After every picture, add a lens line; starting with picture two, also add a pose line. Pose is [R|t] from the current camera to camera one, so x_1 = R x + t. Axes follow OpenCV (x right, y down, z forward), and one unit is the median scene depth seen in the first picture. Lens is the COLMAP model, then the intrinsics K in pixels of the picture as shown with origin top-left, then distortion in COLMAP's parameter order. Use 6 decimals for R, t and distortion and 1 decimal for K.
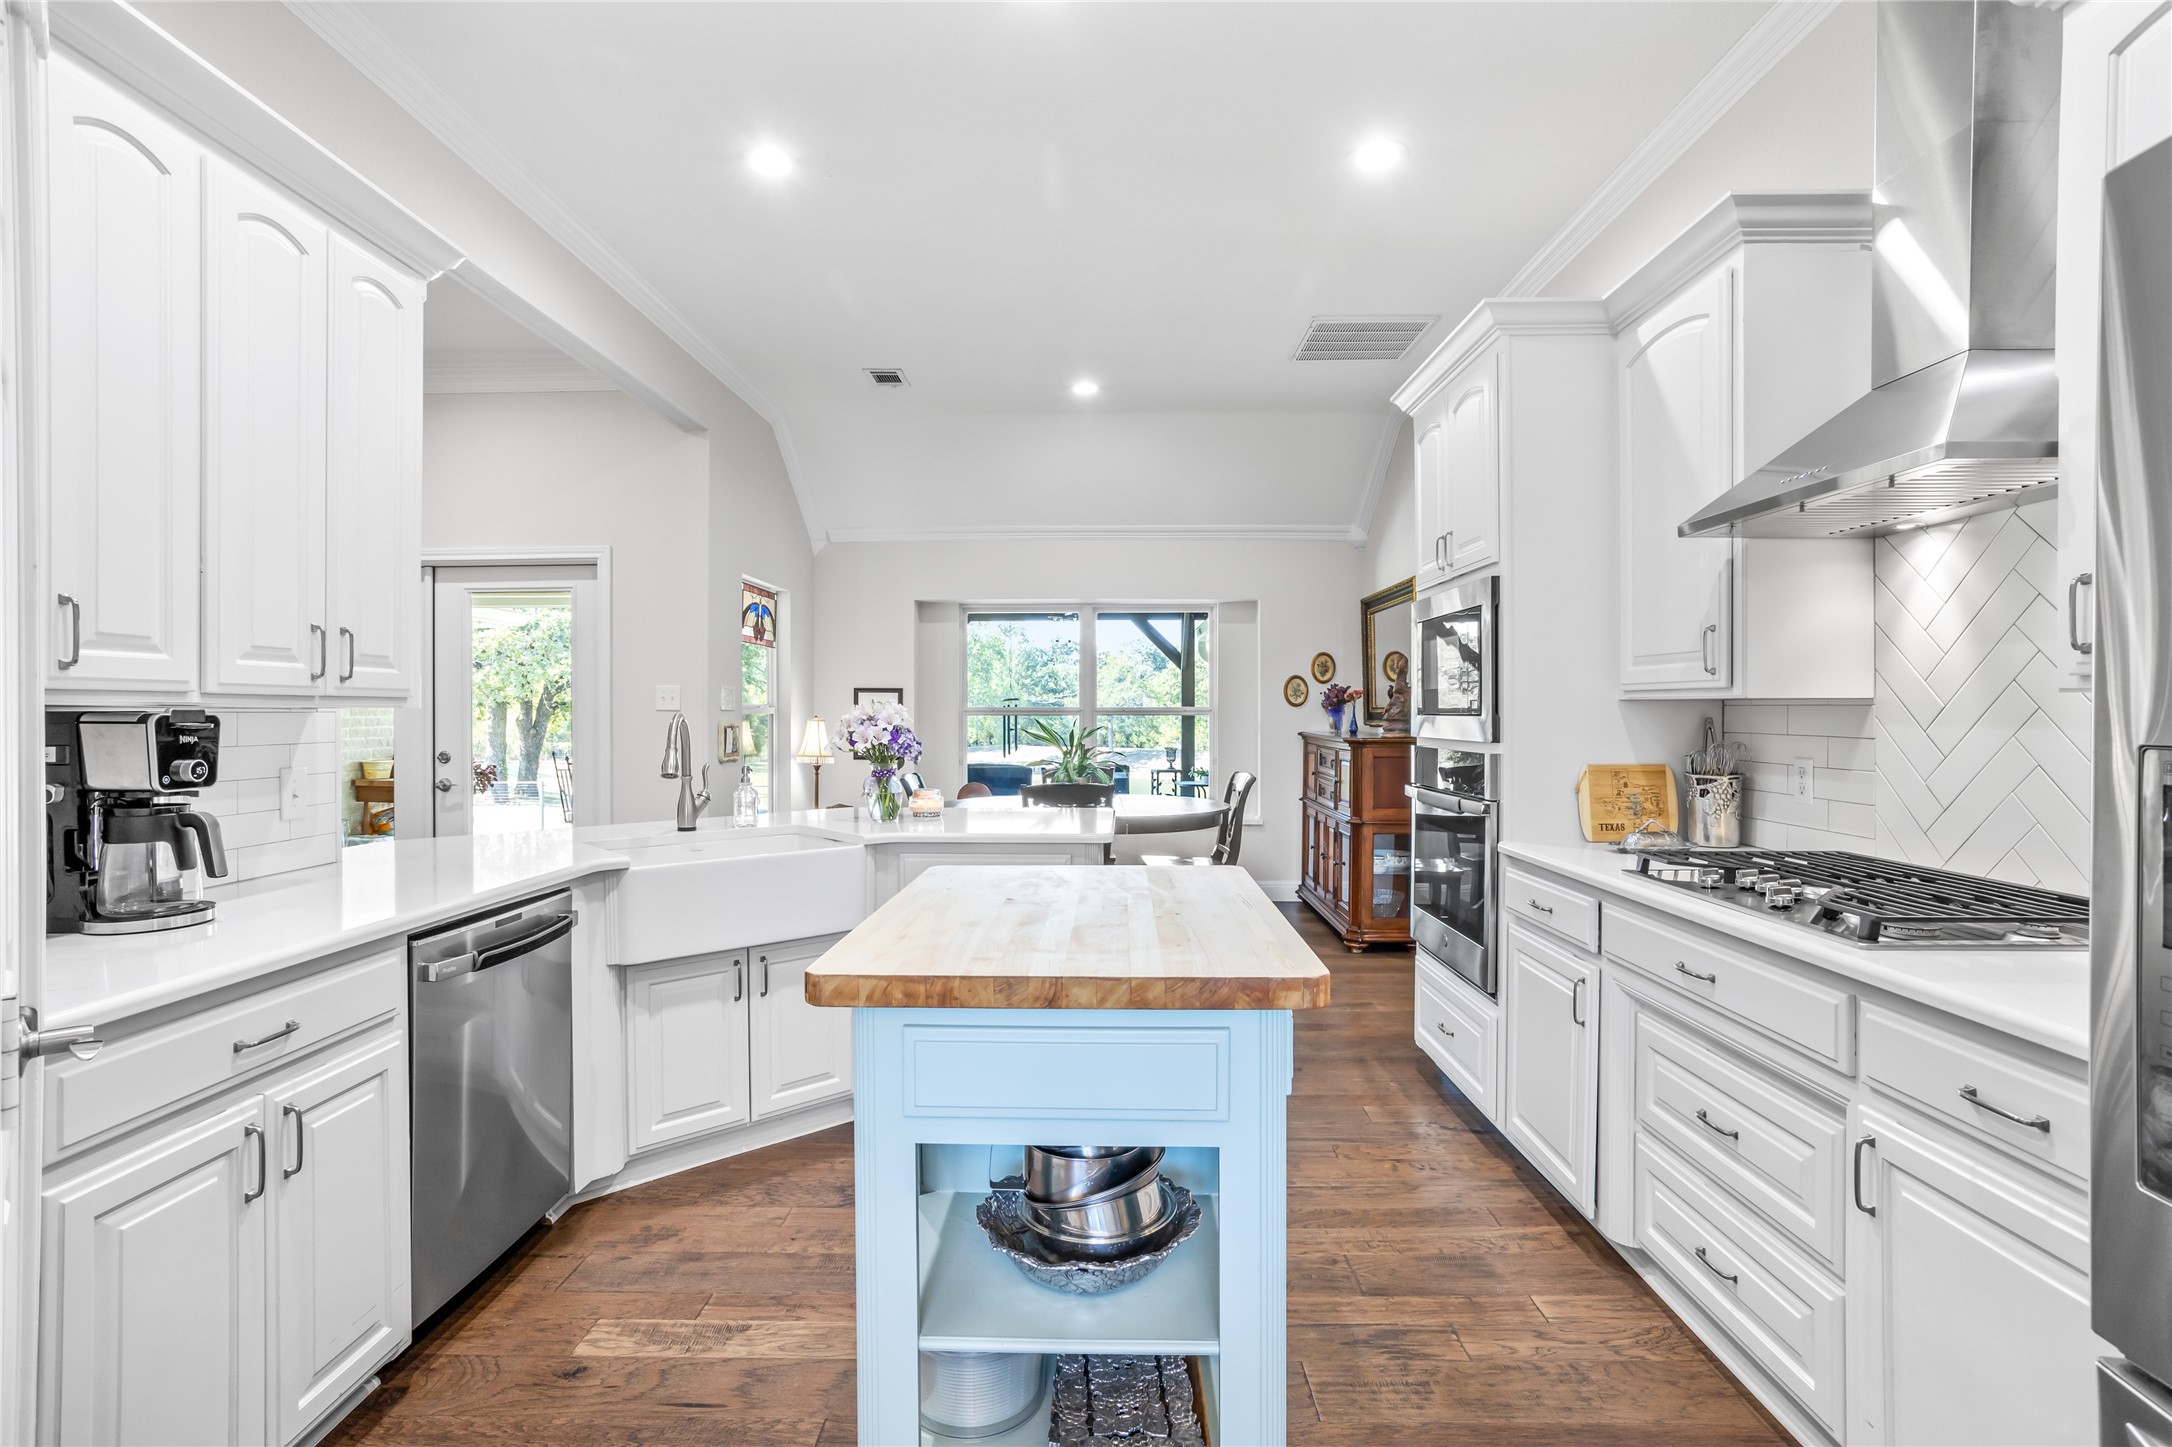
lens RADIAL K [[1054.3, 0, 1085.6], [0, 1054.3, 716.0], [0, 0, 1]] dist [-0.036609, 0.019855]
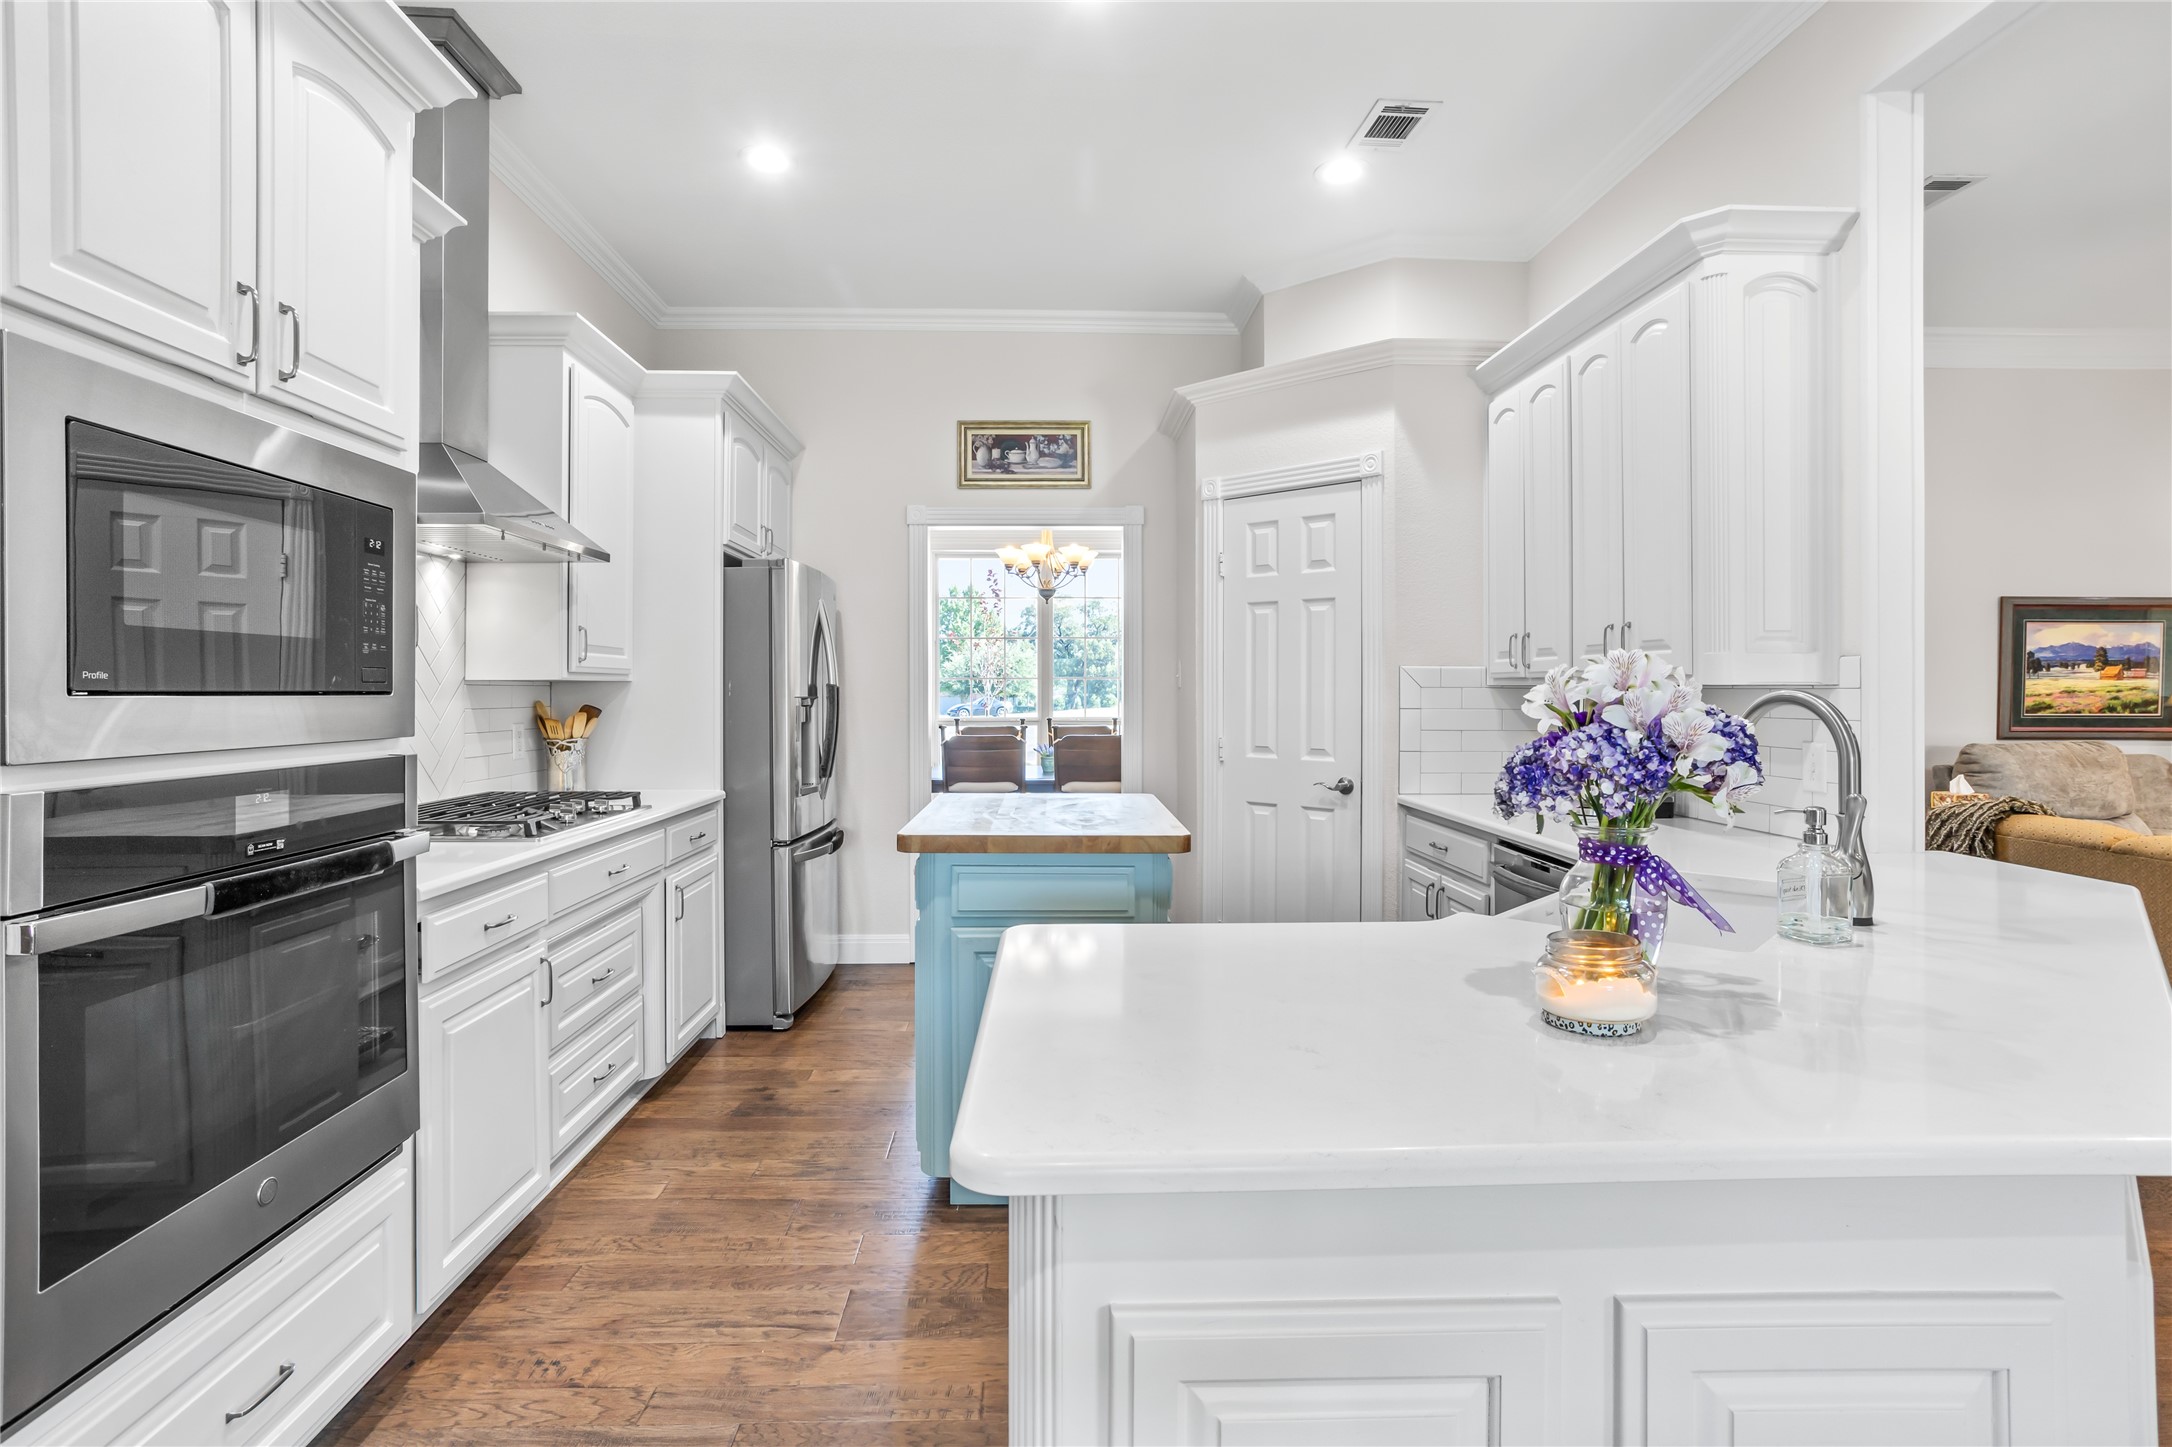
lens RADIAL K [[1054.3, 0, 1070.7], [0, 1054.3, 689.7], [0, 0, 1]] dist [-0.036609, 0.019855]
pose [[-0.998897, 0.000584, -0.046962, 0.023985], [0.000490, 0.999998, 0.002018, -0.004703], [0.046963, 0.001993, -0.998895, 2.073045]]
